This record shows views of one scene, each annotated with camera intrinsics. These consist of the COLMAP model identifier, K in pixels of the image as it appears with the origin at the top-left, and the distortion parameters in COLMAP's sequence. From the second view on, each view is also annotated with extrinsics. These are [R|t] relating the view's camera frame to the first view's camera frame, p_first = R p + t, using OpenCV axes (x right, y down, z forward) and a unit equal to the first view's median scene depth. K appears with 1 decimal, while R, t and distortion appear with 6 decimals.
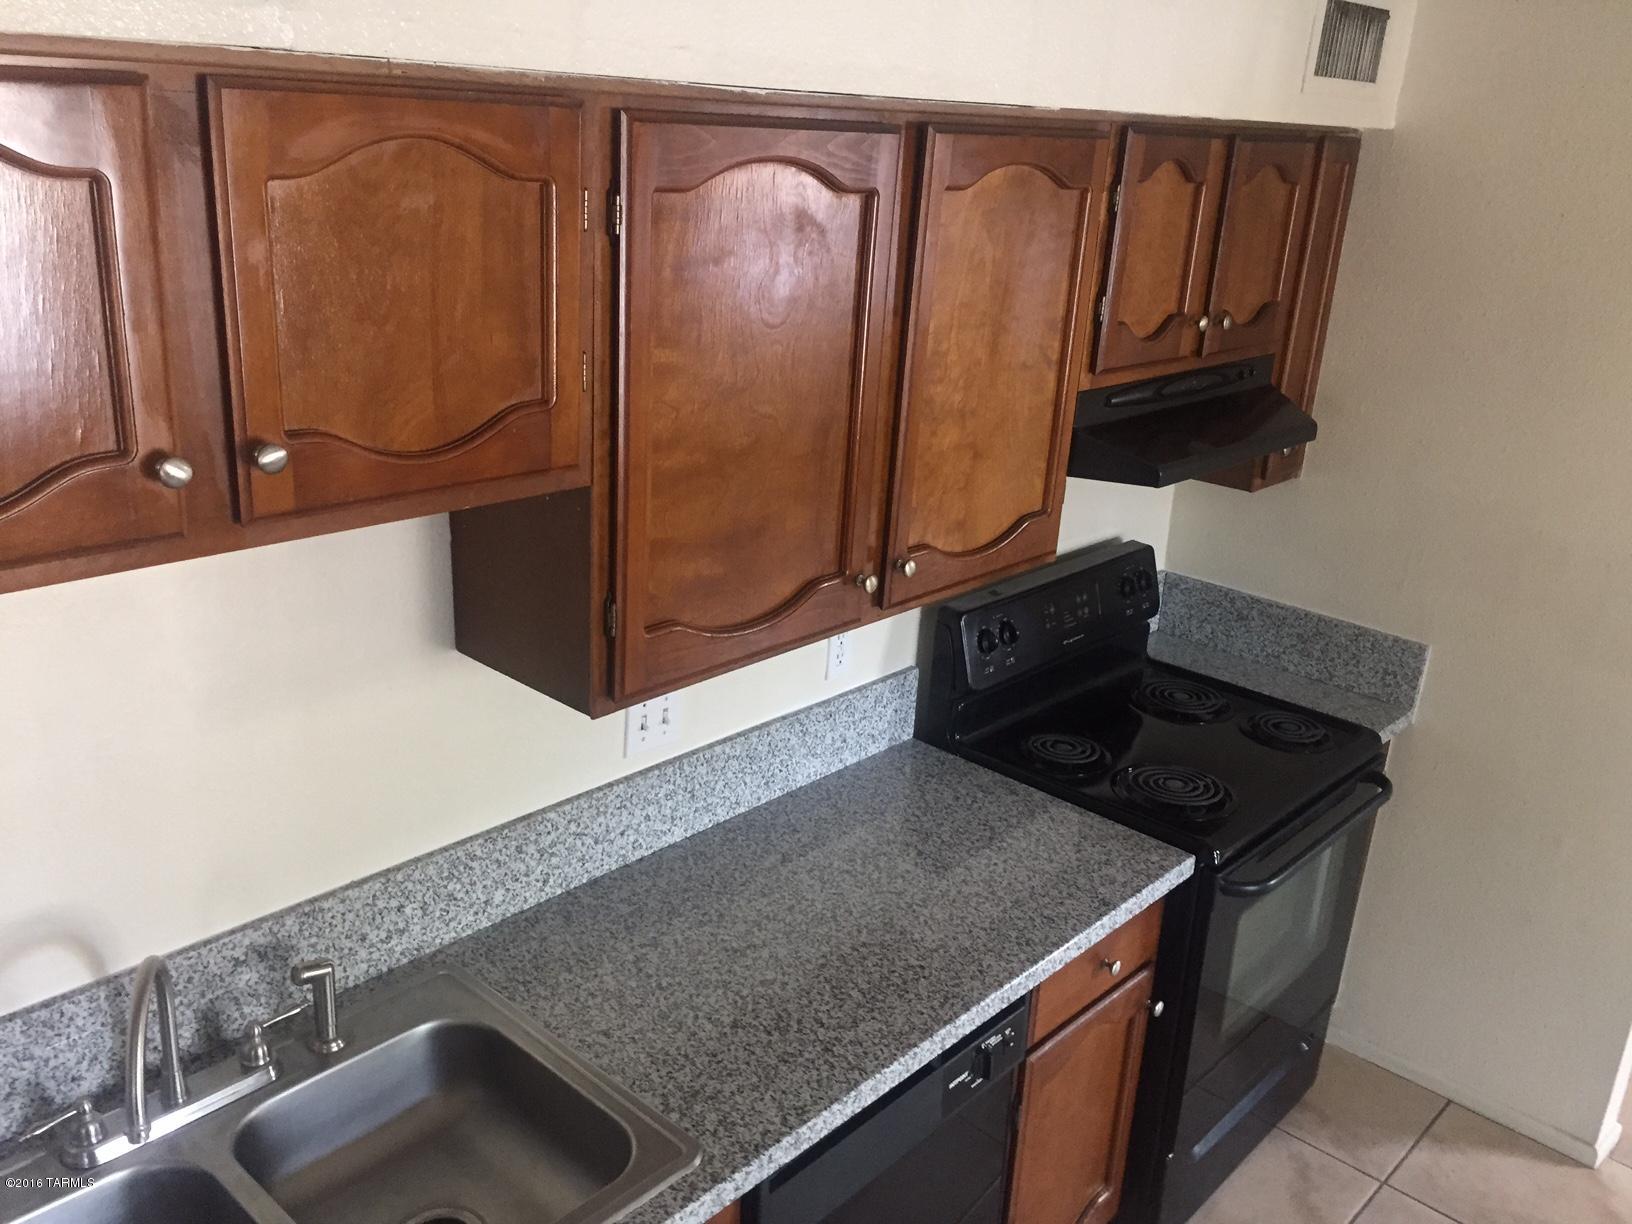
lens RADIAL K [[1398.4, 0, 815.5], [0, 1398.4, 601.4], [0, 0, 1]] dist [0.064489, -0.070079]
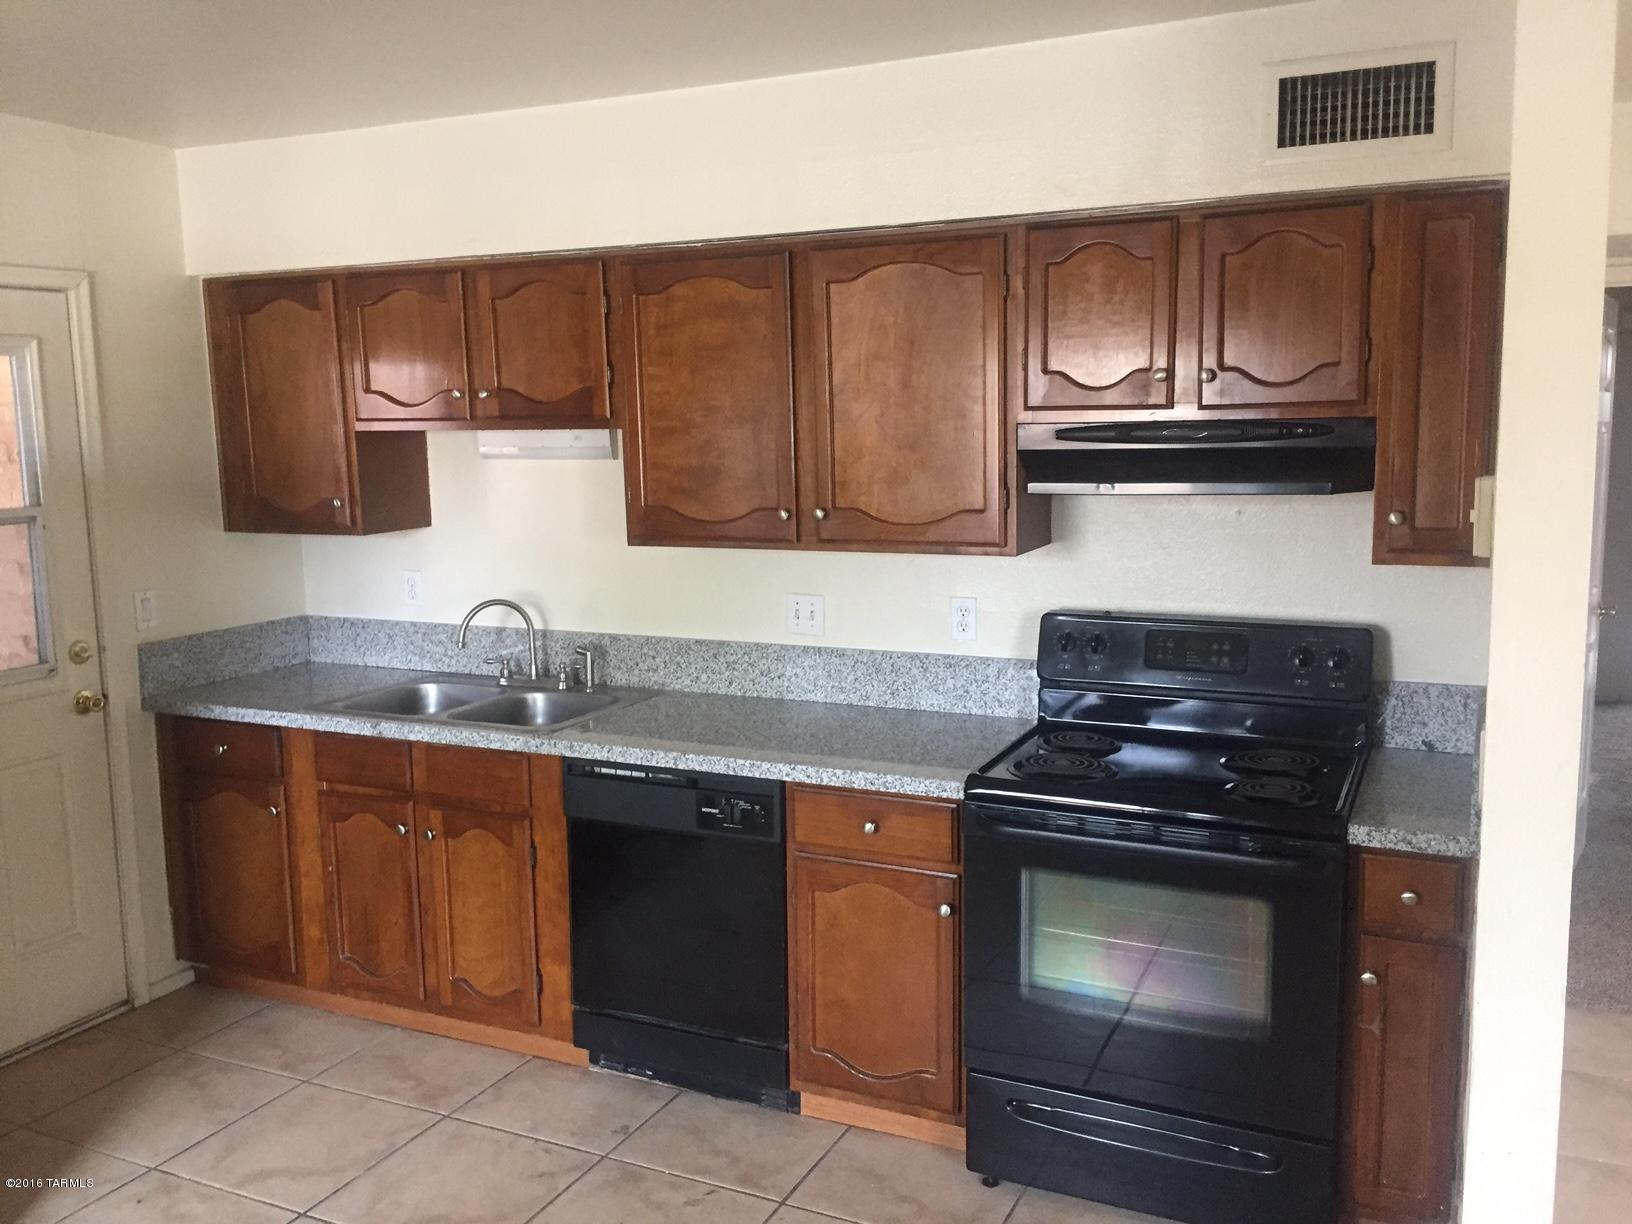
lens RADIAL K [[1398.4, 0, 815.5], [0, 1398.4, 601.4], [0, 0, 1]] dist [0.064489, -0.070079]
pose [[0.289210, 0.064924, -0.955061, 1.496976], [-0.283231, 0.958831, -0.020587, 0.099649], [0.914406, 0.276457, 0.295692, 0.512215]]
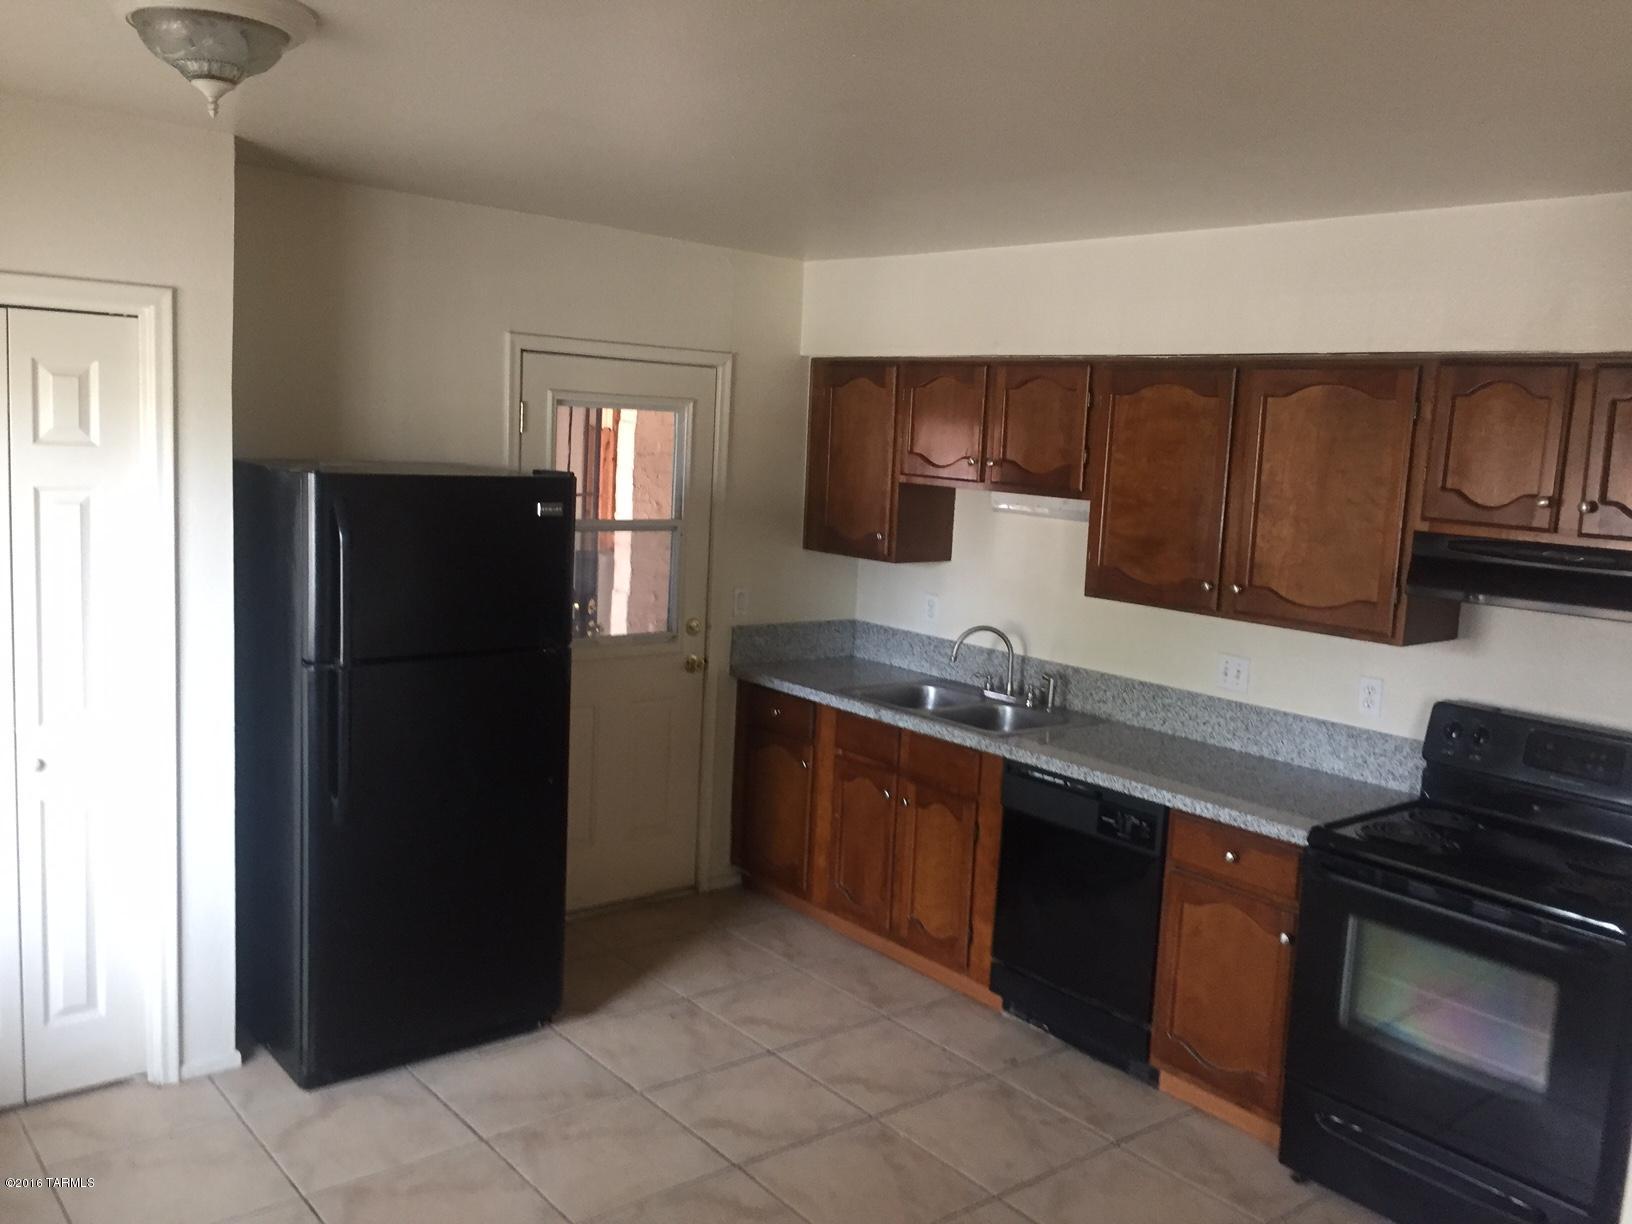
lens RADIAL K [[1398.4, 0, 815.5], [0, 1398.4, 601.4], [0, 0, 1]] dist [0.064489, -0.070079]
pose [[-0.142891, 0.057571, -0.988063, 1.891094], [-0.383543, 0.917079, 0.108902, 0.002058], [0.912402, 0.394526, -0.108961, 0.648286]]
